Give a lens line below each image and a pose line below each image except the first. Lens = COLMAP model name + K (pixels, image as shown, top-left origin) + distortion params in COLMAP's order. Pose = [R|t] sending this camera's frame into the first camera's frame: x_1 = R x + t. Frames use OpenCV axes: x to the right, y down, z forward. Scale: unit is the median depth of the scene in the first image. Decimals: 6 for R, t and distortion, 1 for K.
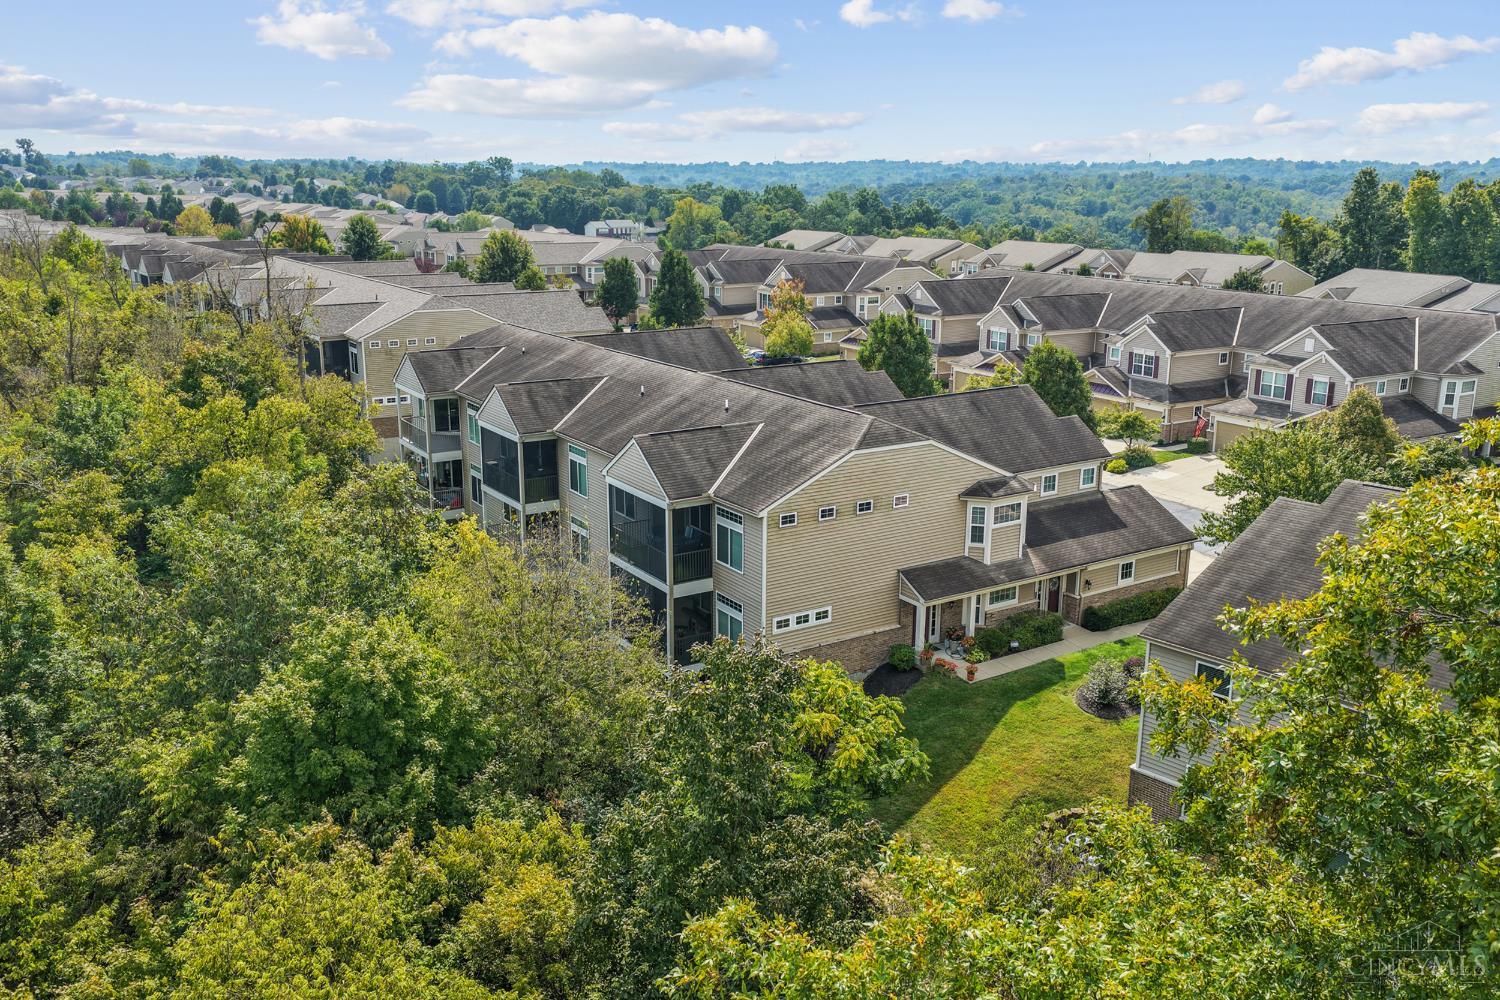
lens RADIAL K [[1245.3, 0, 750.8], [0, 1245.3, 504.3], [0, 0, 1]] dist [0.003639, 0.009931]
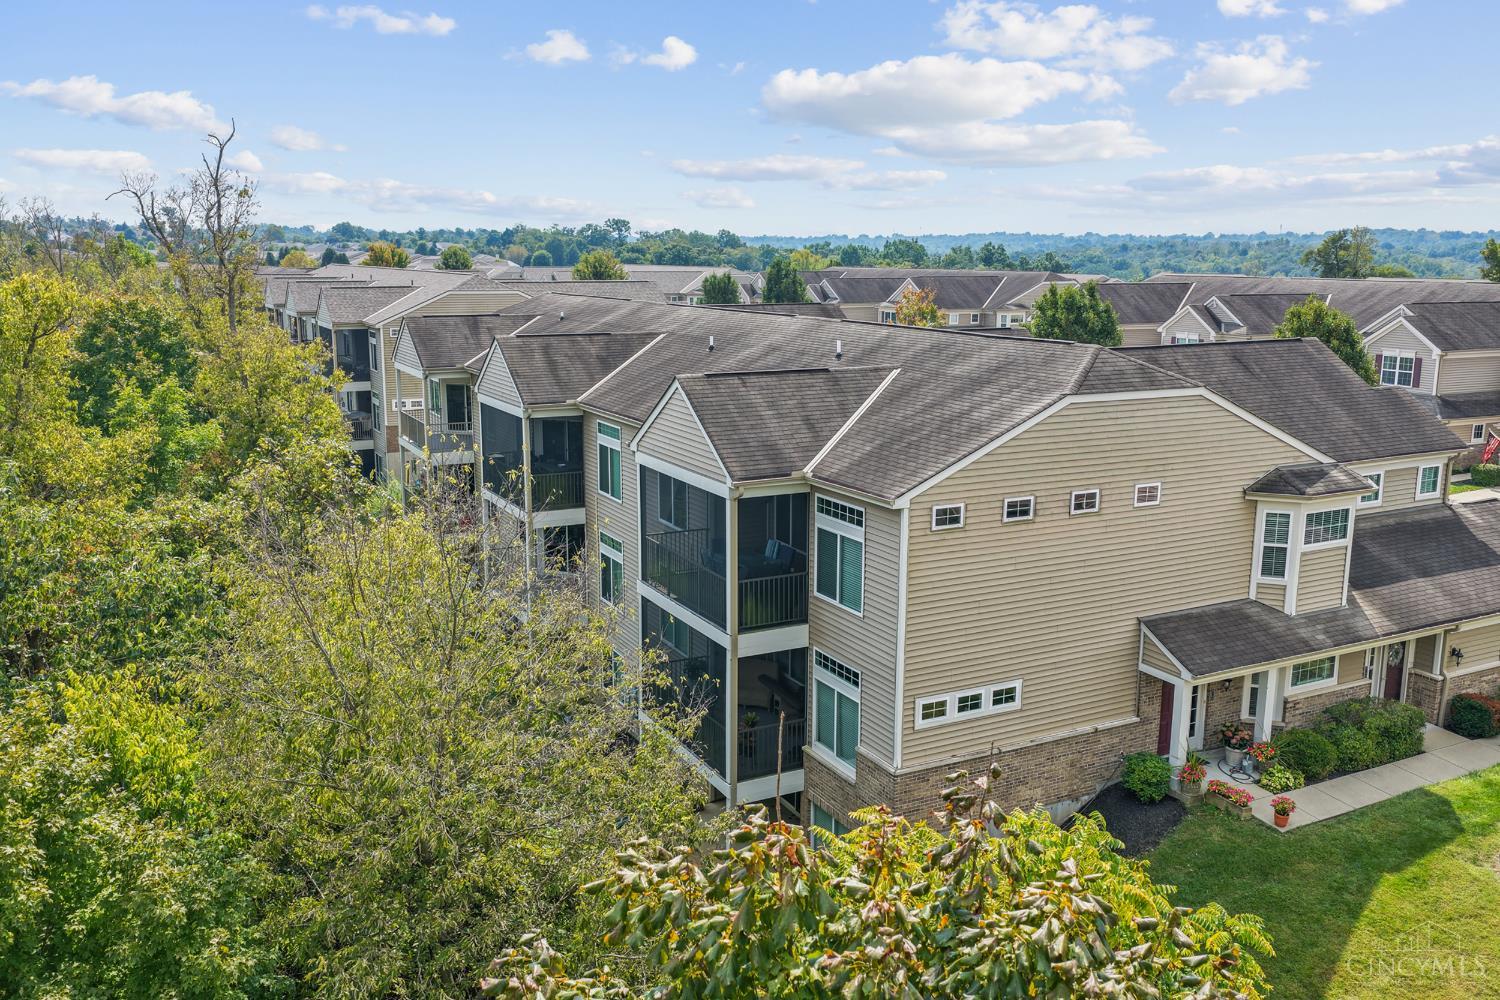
lens RADIAL K [[1245.3, 0, 753.2], [0, 1245.3, 493.1], [0, 0, 1]] dist [0.003639, 0.009931]
pose [[0.995843, 0.015883, -0.089691, -0.005302], [-0.021816, 0.997610, -0.065560, 0.035260], [0.088435, 0.067244, 0.993810, 0.405116]]
